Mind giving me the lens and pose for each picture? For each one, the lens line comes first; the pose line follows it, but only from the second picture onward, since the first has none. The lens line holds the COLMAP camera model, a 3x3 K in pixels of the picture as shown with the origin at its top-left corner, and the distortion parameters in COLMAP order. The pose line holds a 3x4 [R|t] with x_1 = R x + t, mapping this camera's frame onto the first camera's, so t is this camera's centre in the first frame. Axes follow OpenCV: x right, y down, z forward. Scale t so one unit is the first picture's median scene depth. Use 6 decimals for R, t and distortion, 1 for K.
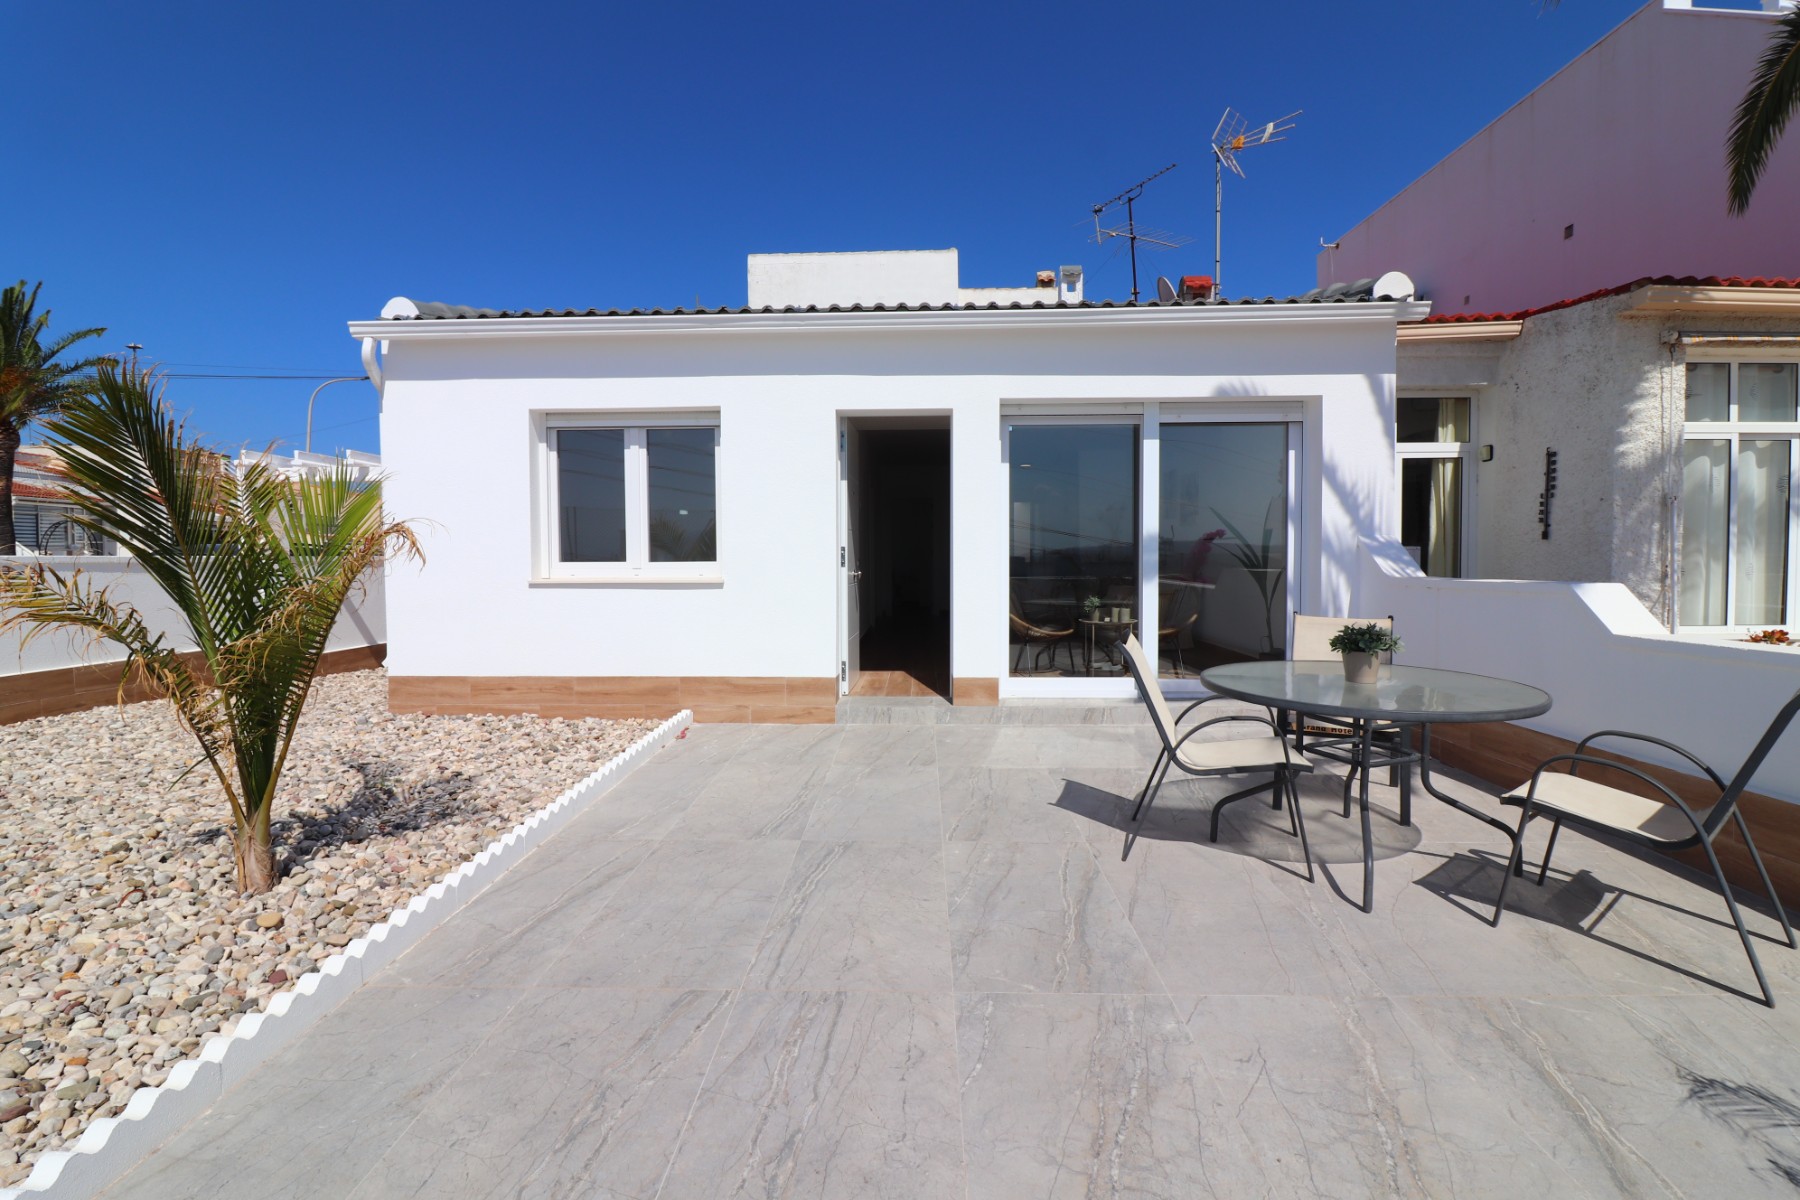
lens RADIAL K [[840.0, 0, 896.6], [0, 840.0, 590.2], [0, 0, 1]] dist [-0.003815, -0.009900]
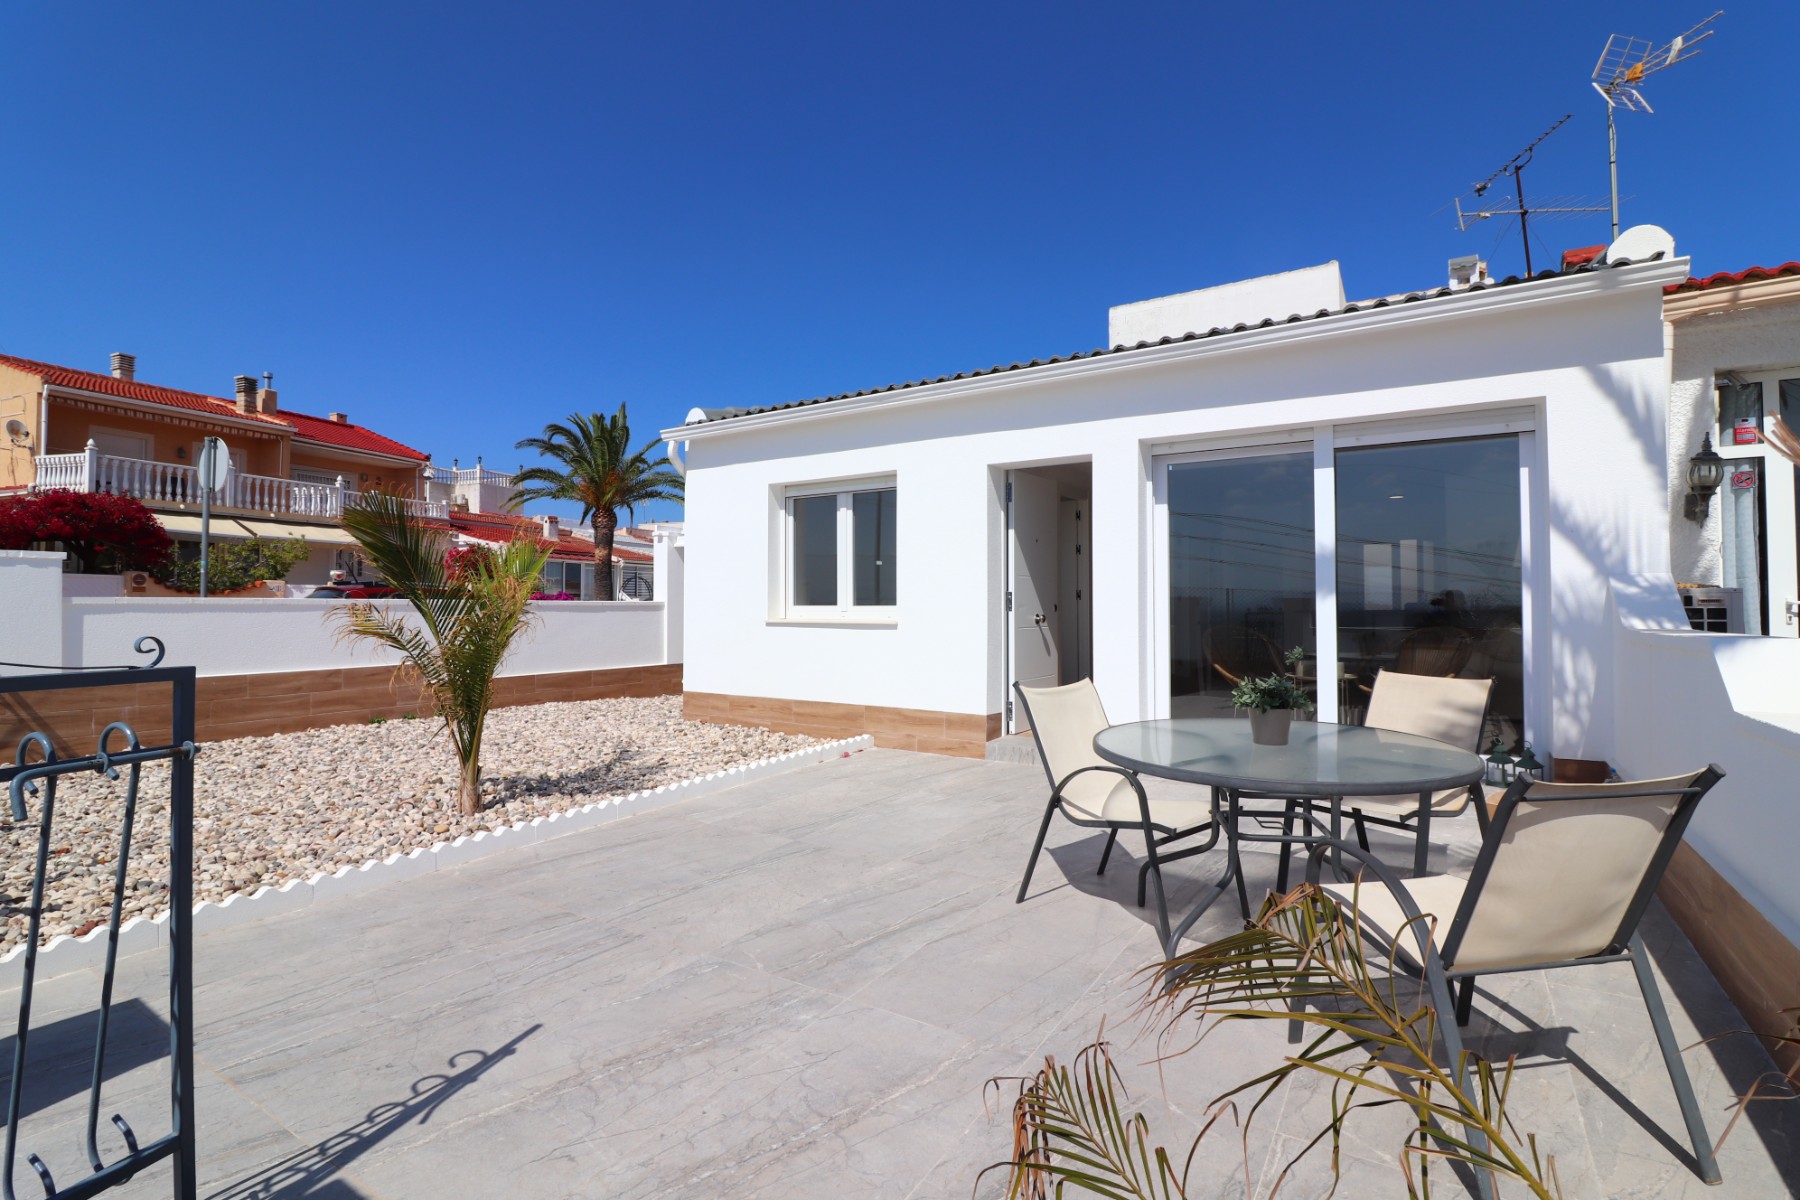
lens RADIAL K [[840.0, 0, 899.6], [0, 840.0, 595.9], [0, 0, 1]] dist [-0.003815, -0.009900]
pose [[0.858702, -0.001949, -0.512471, 0.373910], [-0.023419, 0.998799, -0.043039, 0.001571], [0.511940, 0.048959, 0.857625, 0.028558]]
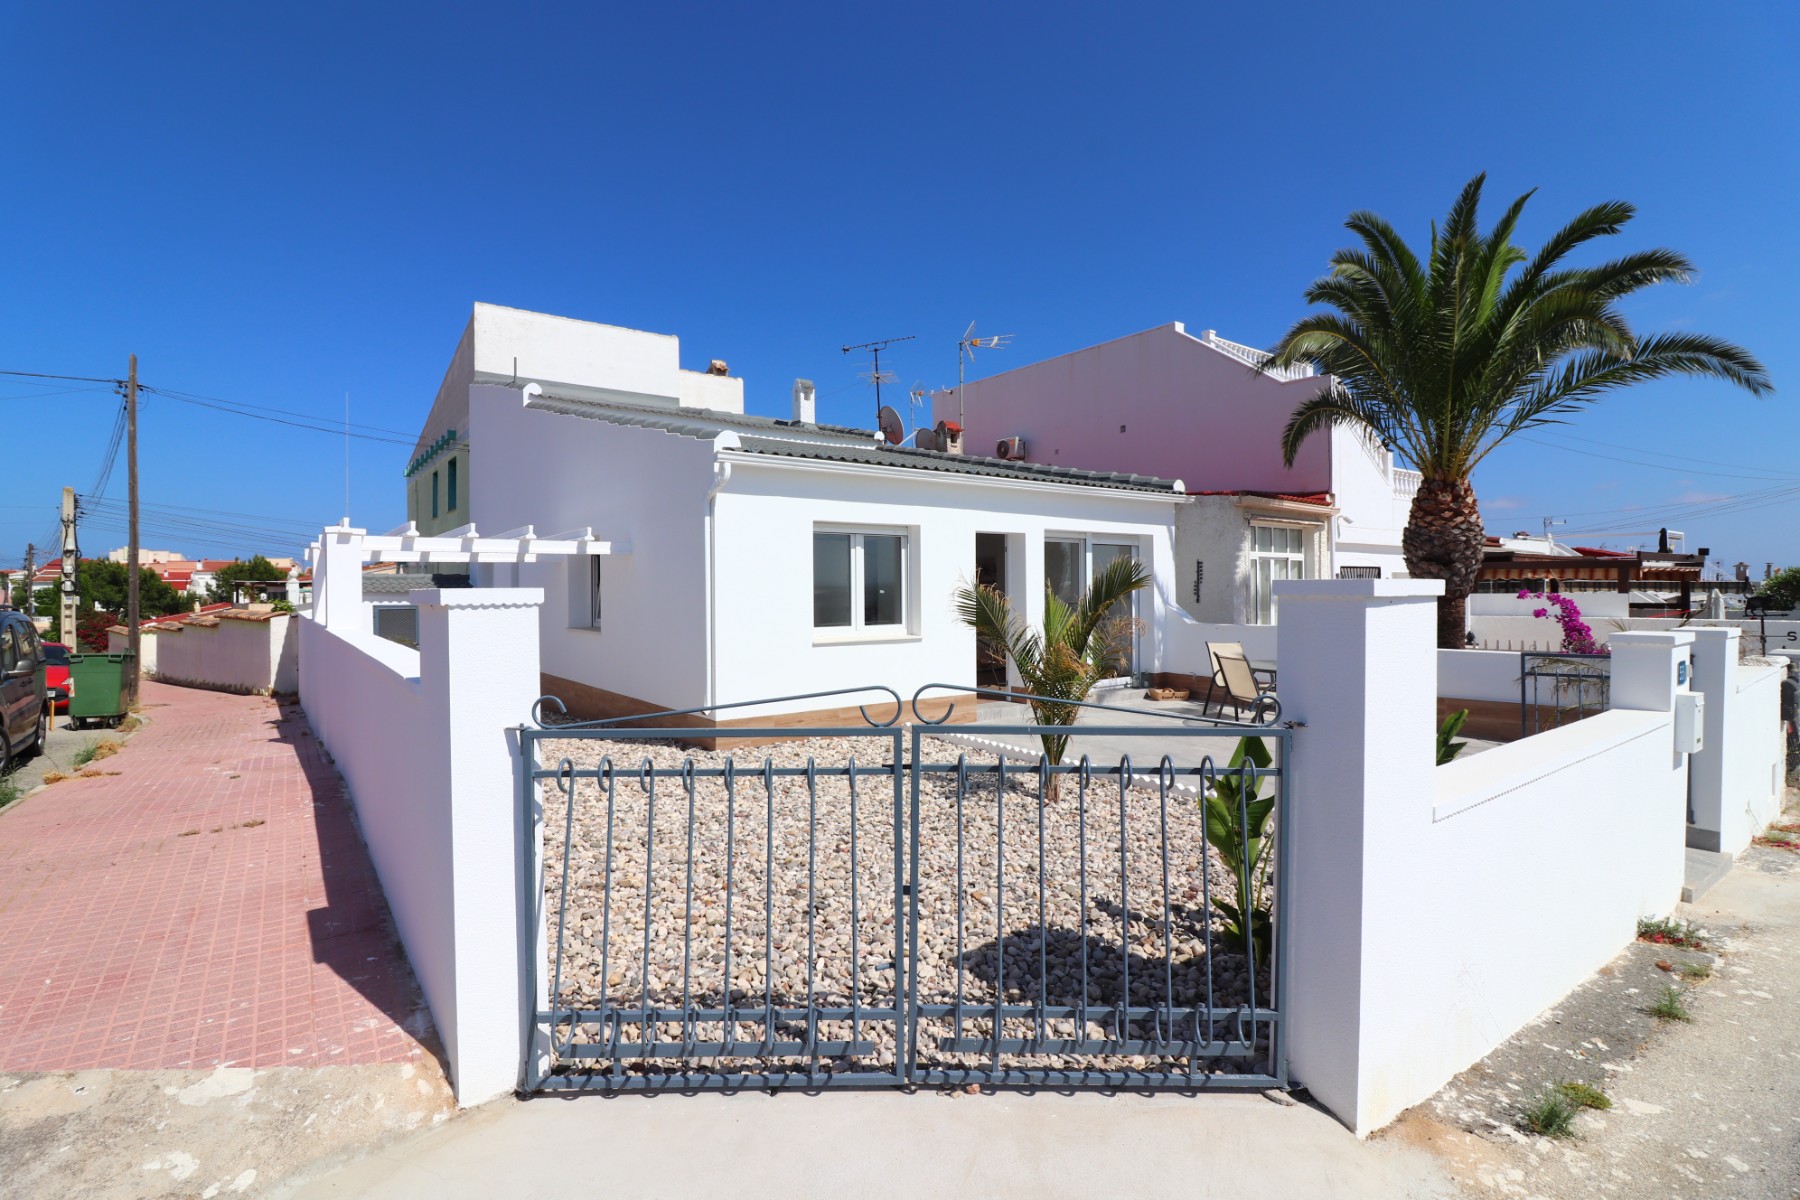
lens RADIAL K [[840.0, 0, 897.9], [0, 840.0, 592.3], [0, 0, 1]] dist [-0.003815, -0.009900]
pose [[0.776478, -0.003746, 0.630133, -1.212941], [0.028938, 0.999139, -0.029719, -0.048365], [-0.629479, 0.041311, 0.775918, -0.179675]]
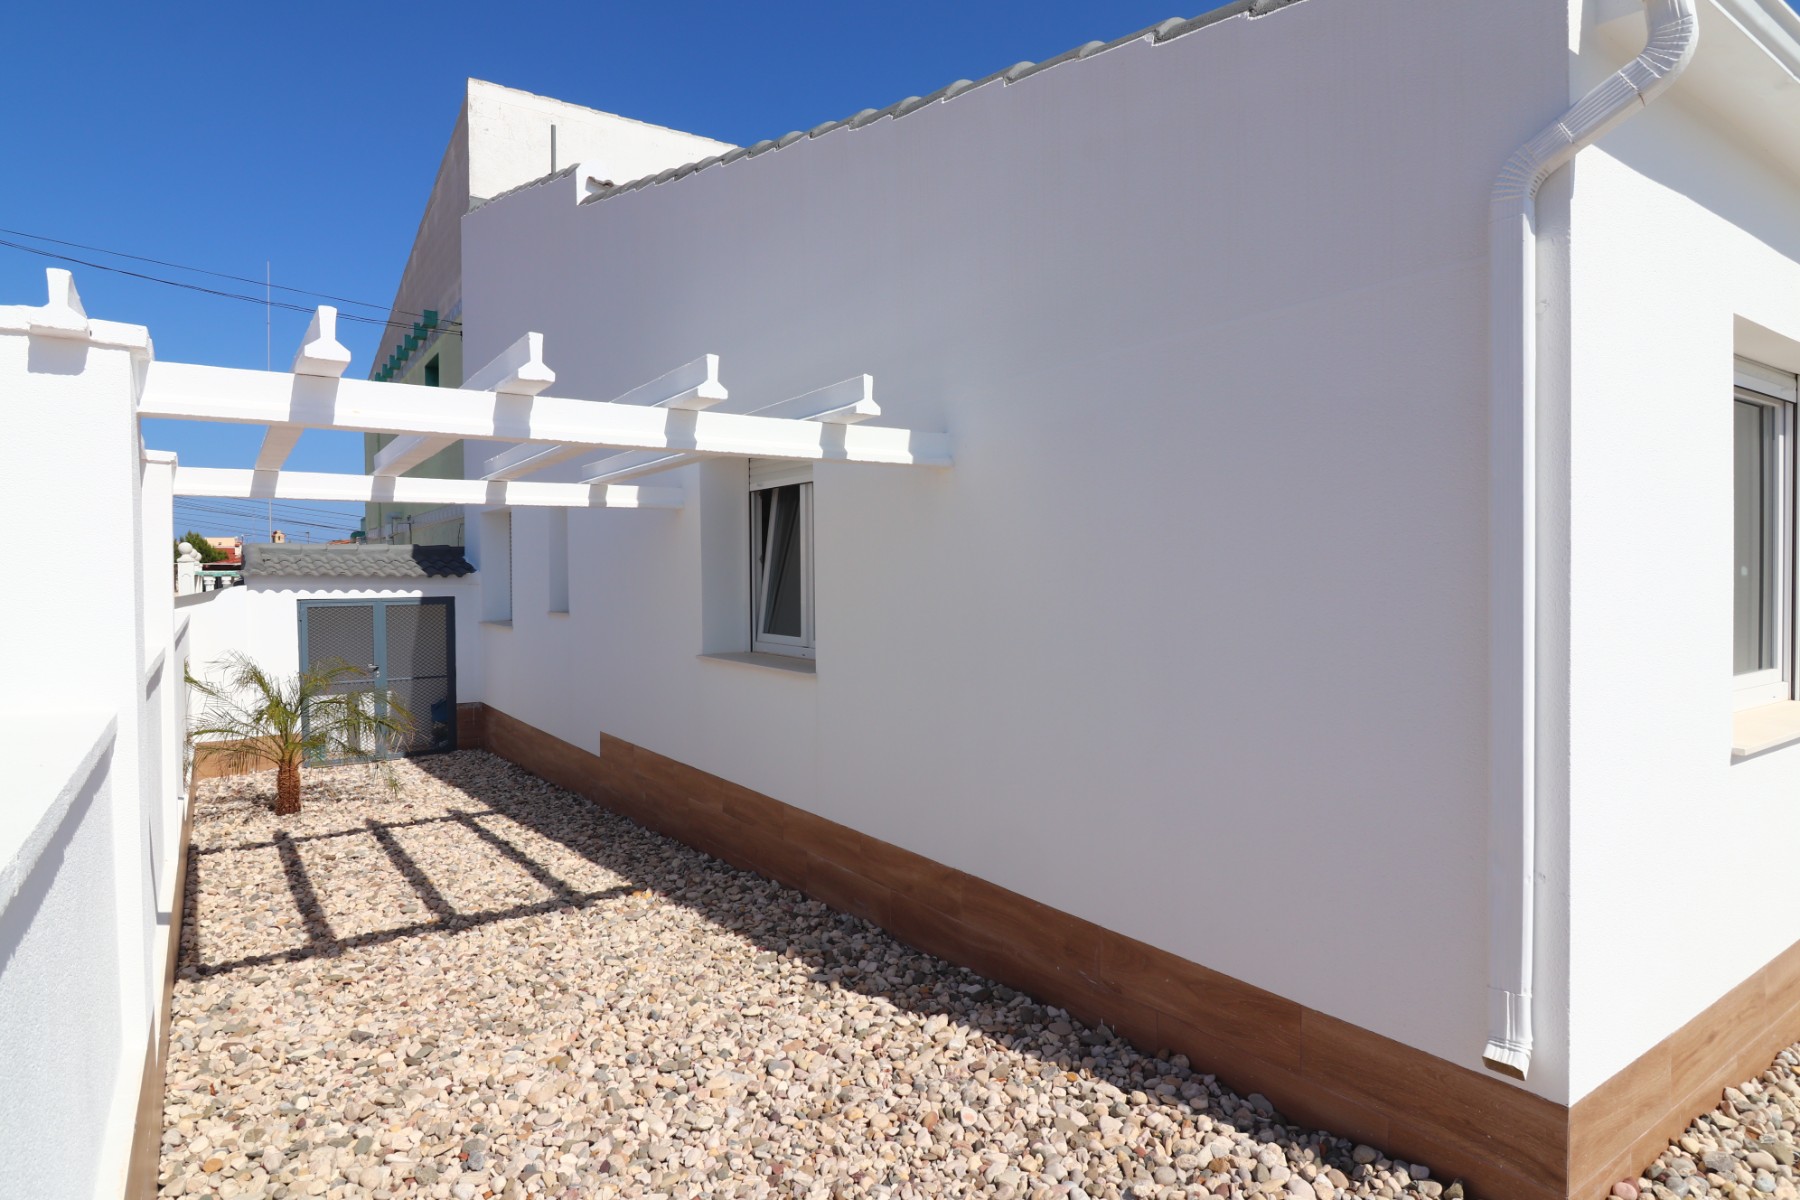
lens RADIAL K [[990.1, 0, 896.5], [0, 990.1, 589.6], [0, 0, 1]] dist [0.003775, -0.001673]
pose [[0.803320, -0.011018, 0.595446, -1.028624], [0.027888, 0.999428, -0.019131, -0.086619], [-0.594894, 0.031974, 0.803168, 0.861758]]
